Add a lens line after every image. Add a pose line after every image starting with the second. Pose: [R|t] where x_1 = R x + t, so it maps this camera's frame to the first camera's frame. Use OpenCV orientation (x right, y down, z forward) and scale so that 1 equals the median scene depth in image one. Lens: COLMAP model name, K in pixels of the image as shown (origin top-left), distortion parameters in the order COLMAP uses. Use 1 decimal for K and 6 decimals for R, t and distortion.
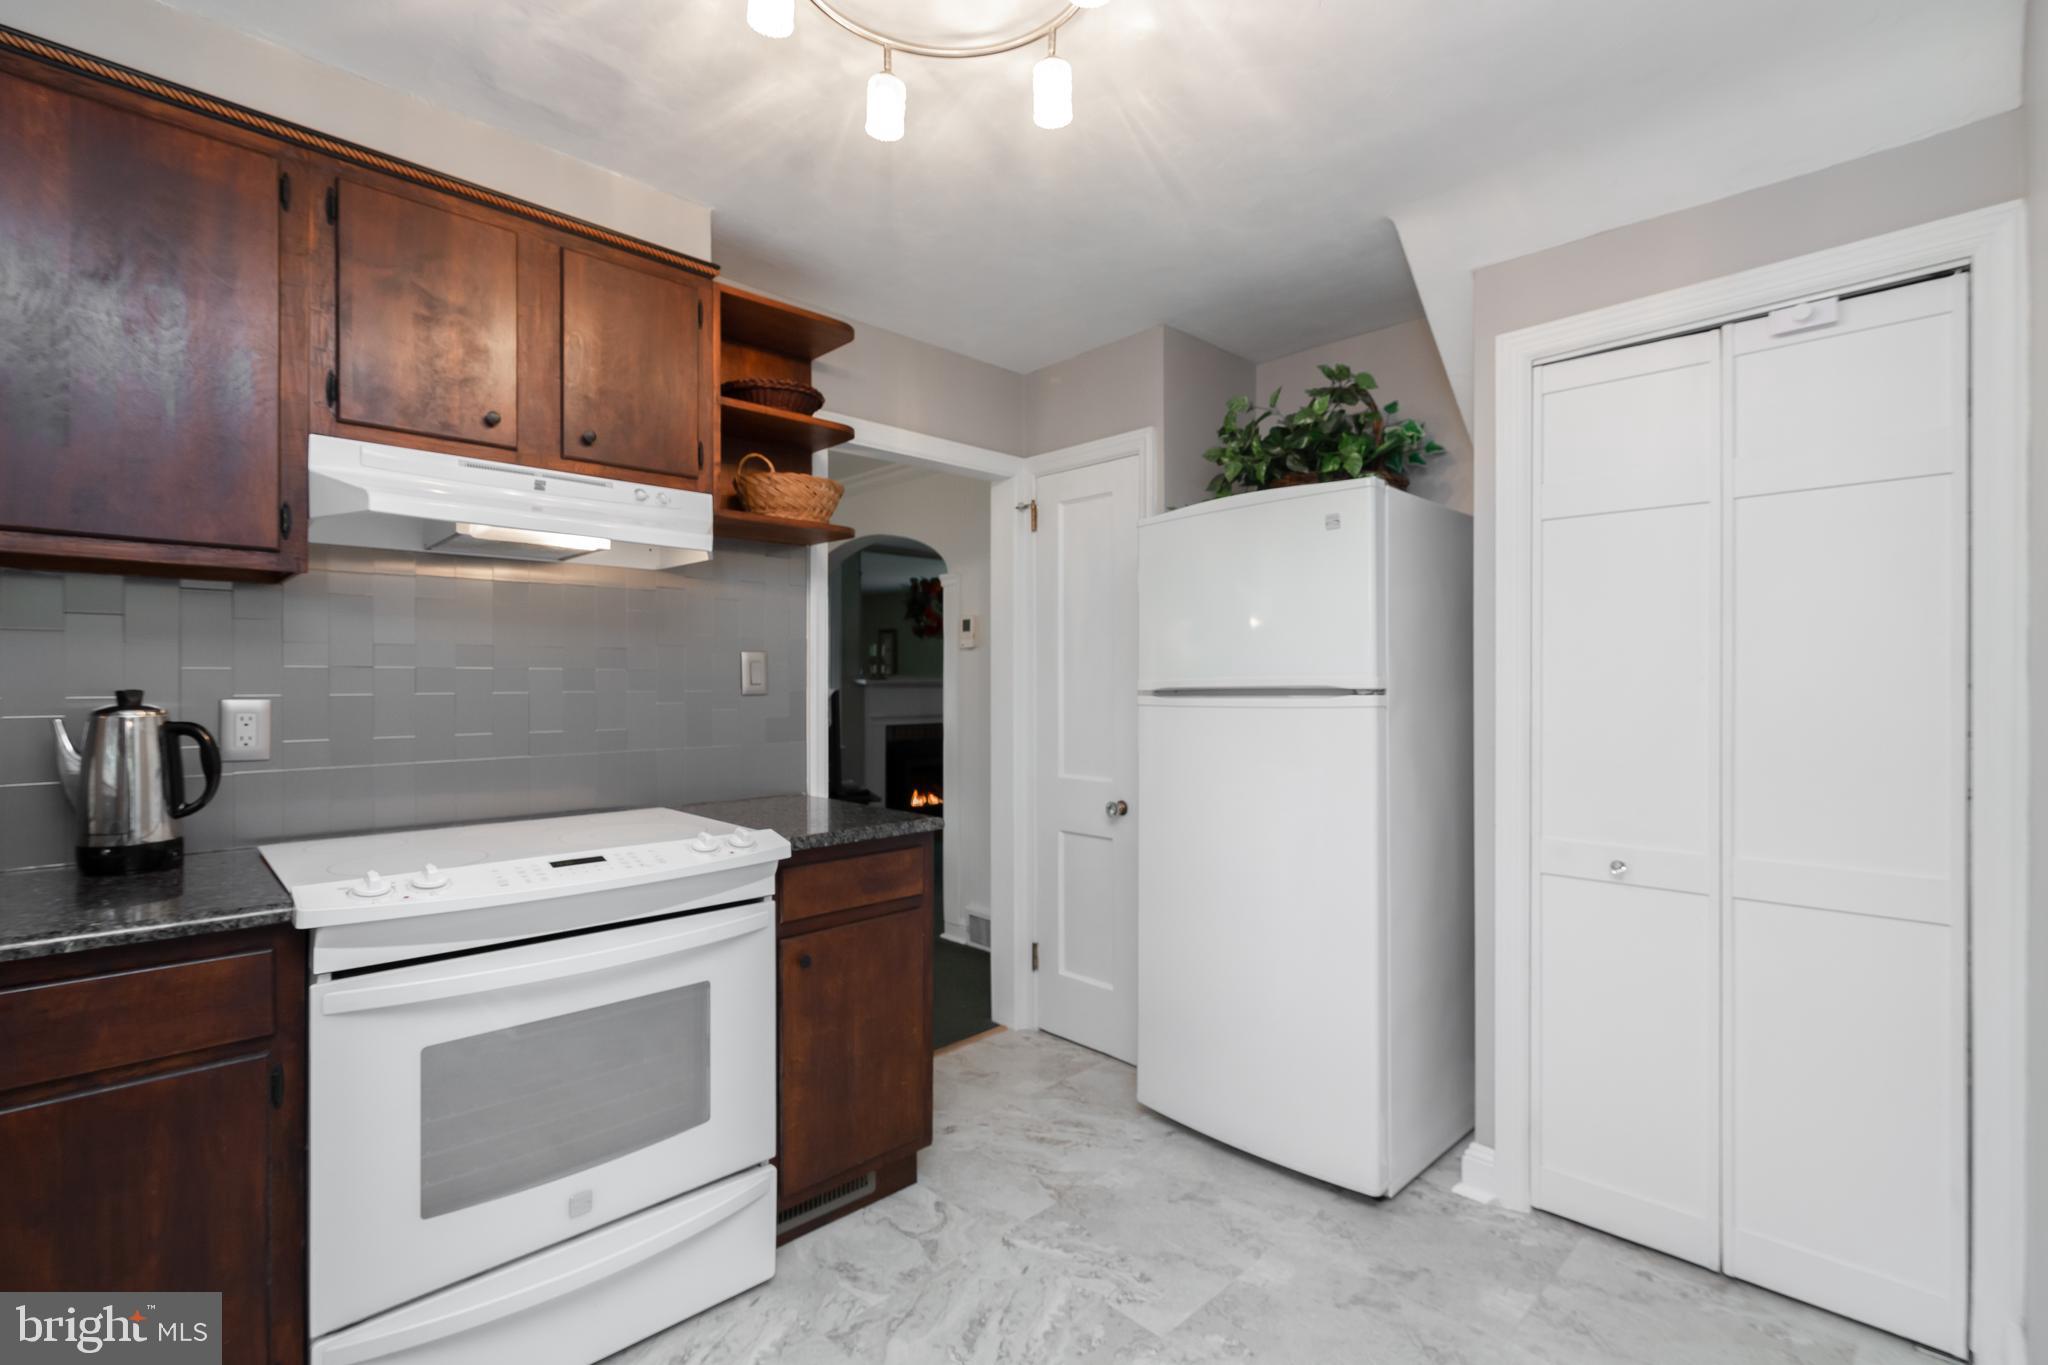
lens RADIAL K [[929.0, 0, 1022.8], [0, 929.0, 683.5], [0, 0, 1]] dist [0.001605, -0.000023]
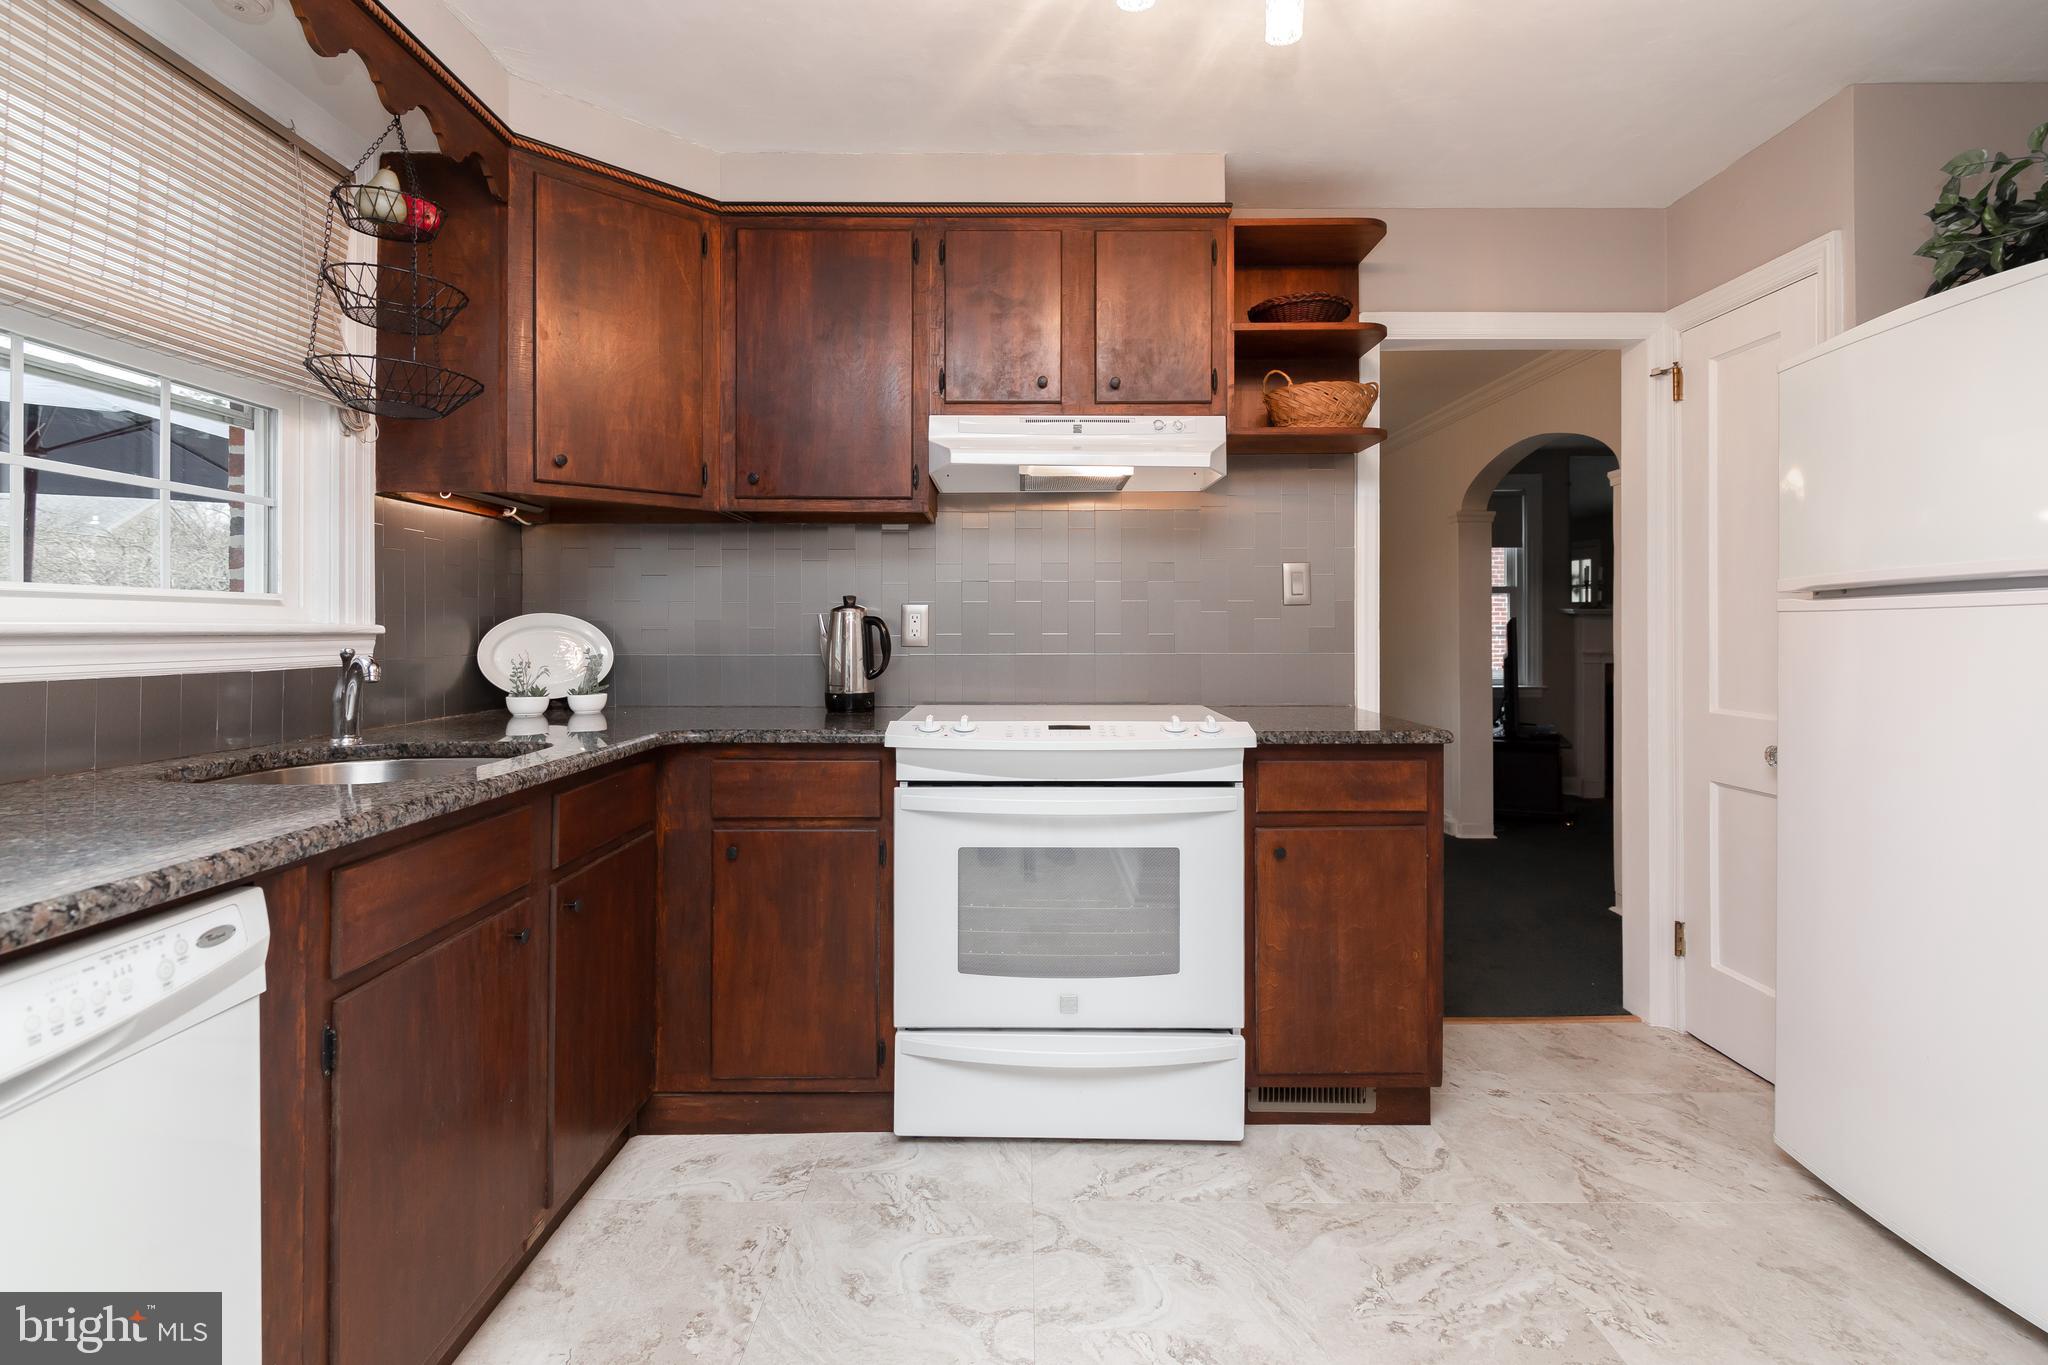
lens RADIAL K [[981.4, 0, 1020.2], [0, 981.4, 623.1], [0, 0, 1]] dist [0.000532, -0.000068]
pose [[0.714747, -0.004661, -0.699367, 0.329325], [-0.000173, 0.999977, -0.006842, 0.052419], [0.699383, 0.005011, 0.714730, 0.017476]]
